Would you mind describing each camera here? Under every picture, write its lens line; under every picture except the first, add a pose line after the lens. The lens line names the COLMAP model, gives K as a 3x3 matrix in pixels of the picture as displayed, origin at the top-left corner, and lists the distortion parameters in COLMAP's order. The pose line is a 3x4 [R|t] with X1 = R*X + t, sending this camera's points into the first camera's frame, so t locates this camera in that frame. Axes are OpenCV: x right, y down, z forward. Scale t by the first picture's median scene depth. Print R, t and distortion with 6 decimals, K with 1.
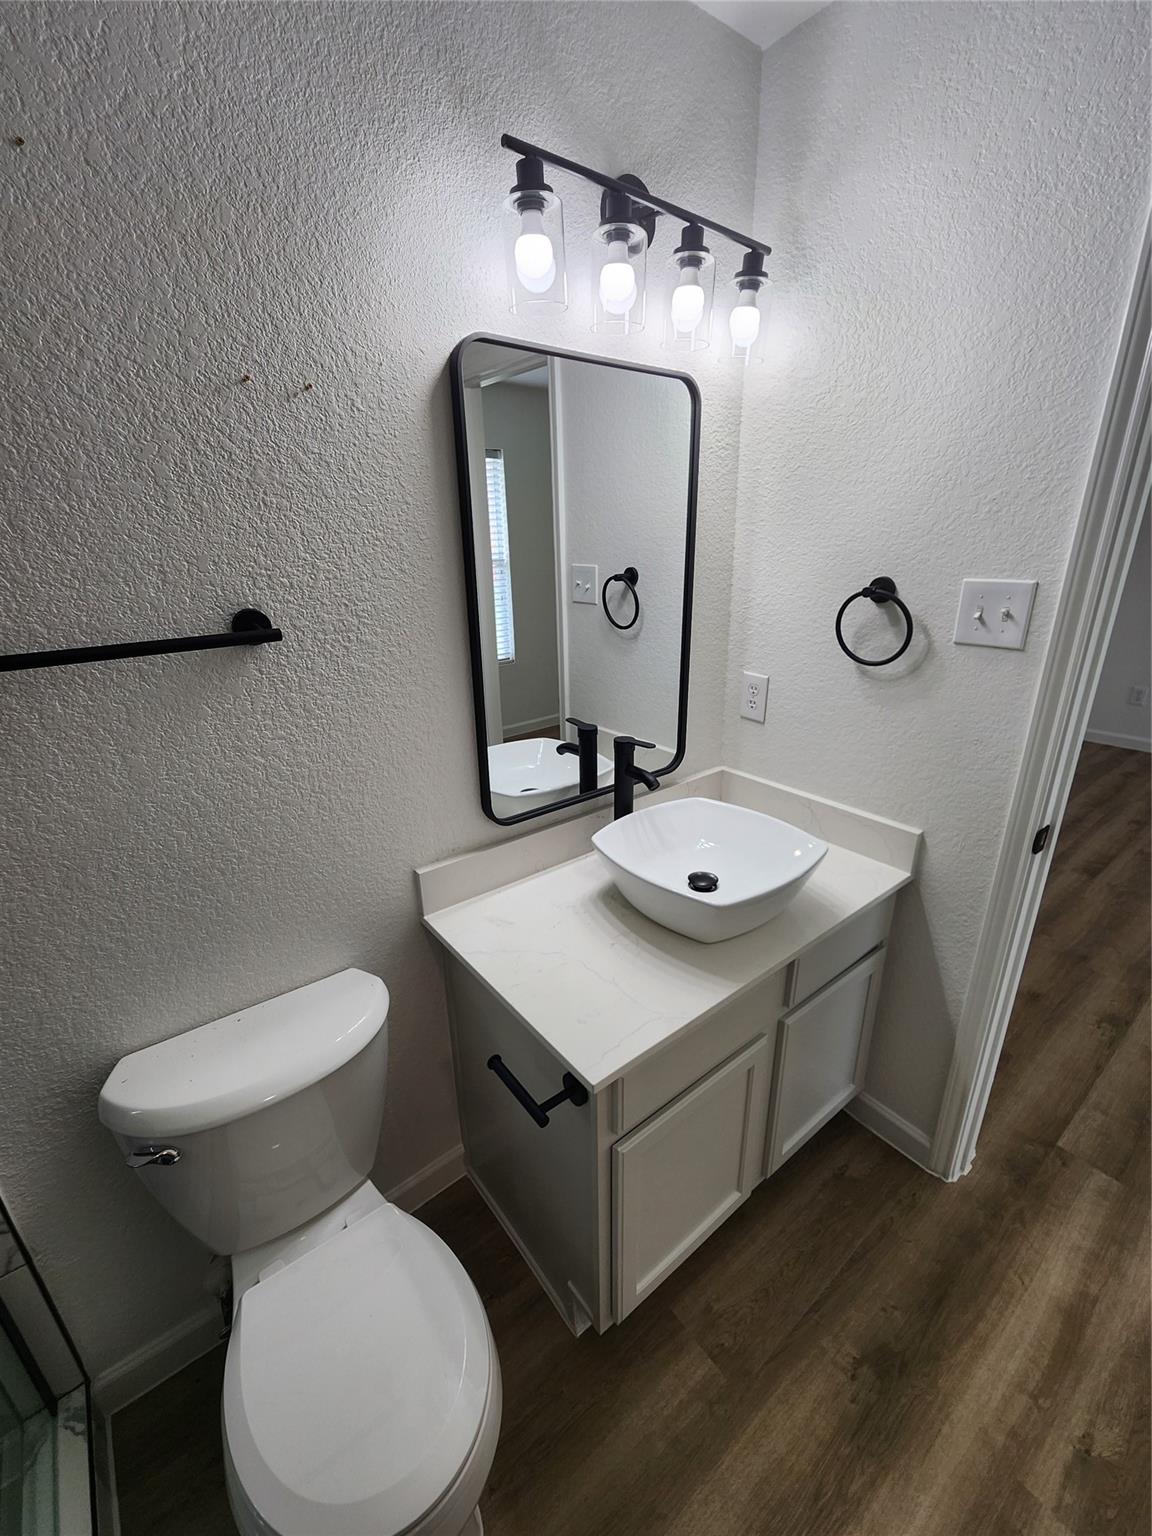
lens RADIAL K [[634.9, 0, 572.5], [0, 634.9, 774.5], [0, 0, 1]] dist [0.001123, -0.000848]
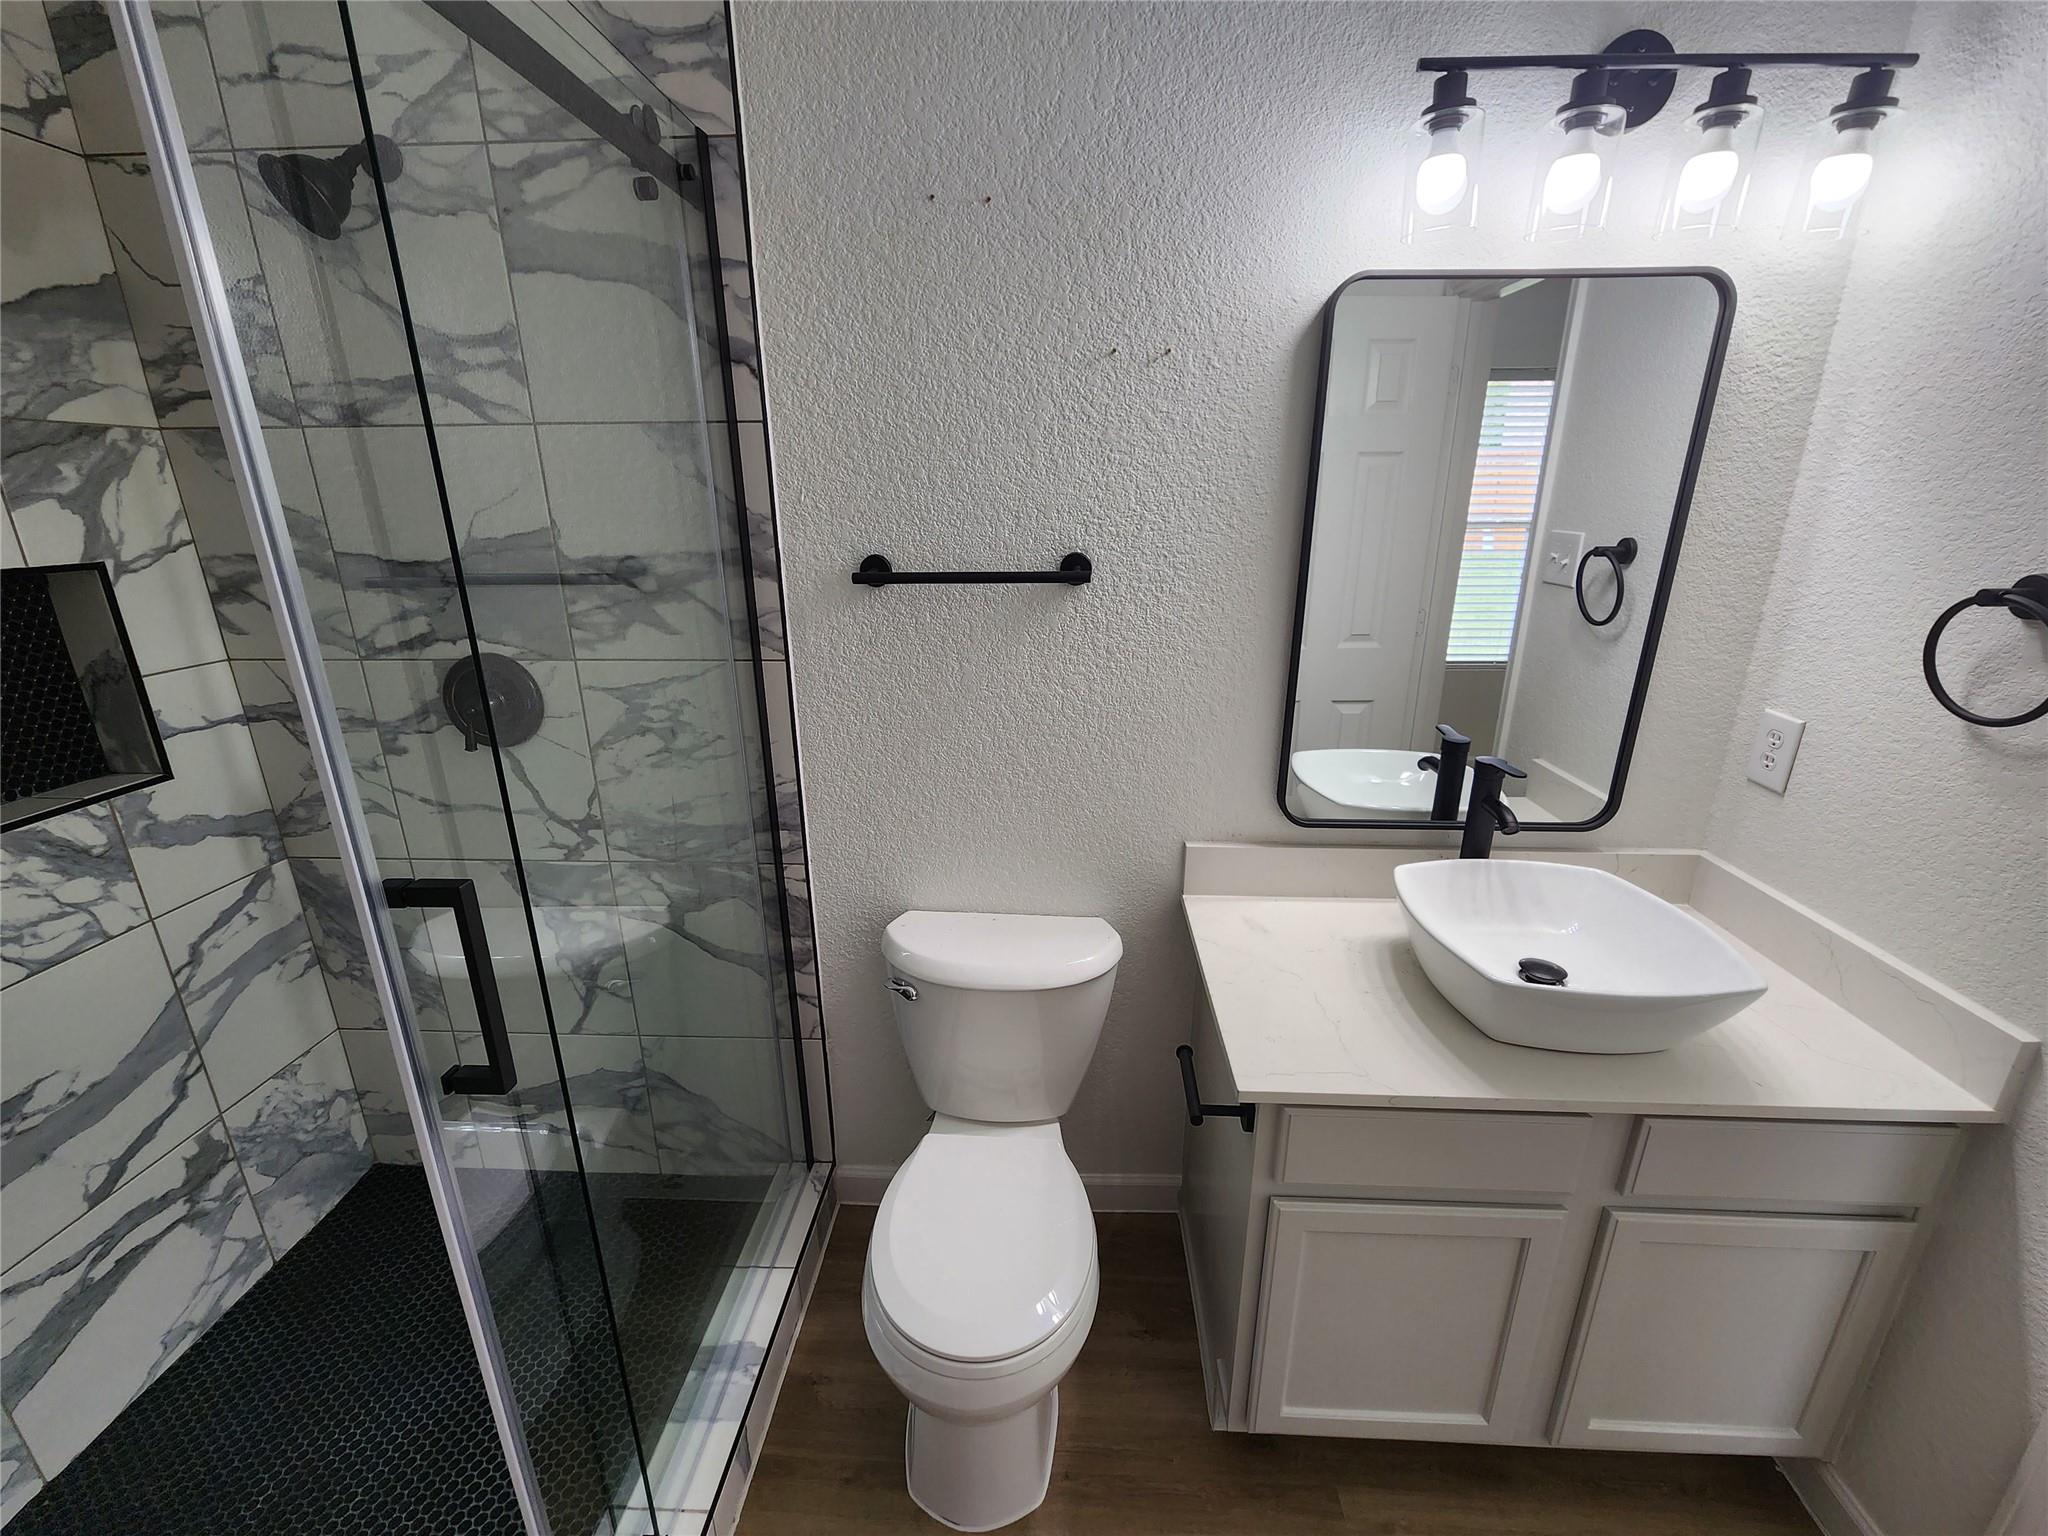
lens RADIAL K [[846.5, 0, 1020.3], [0, 846.5, 762.7], [0, 0, 1]] dist [0.001123, -0.000848]
pose [[0.753628, 0.216698, -0.620553, 0.315962], [-0.241830, 0.969284, 0.044786, 0.040109], [0.611198, 0.116317, 0.782884, -0.134603]]
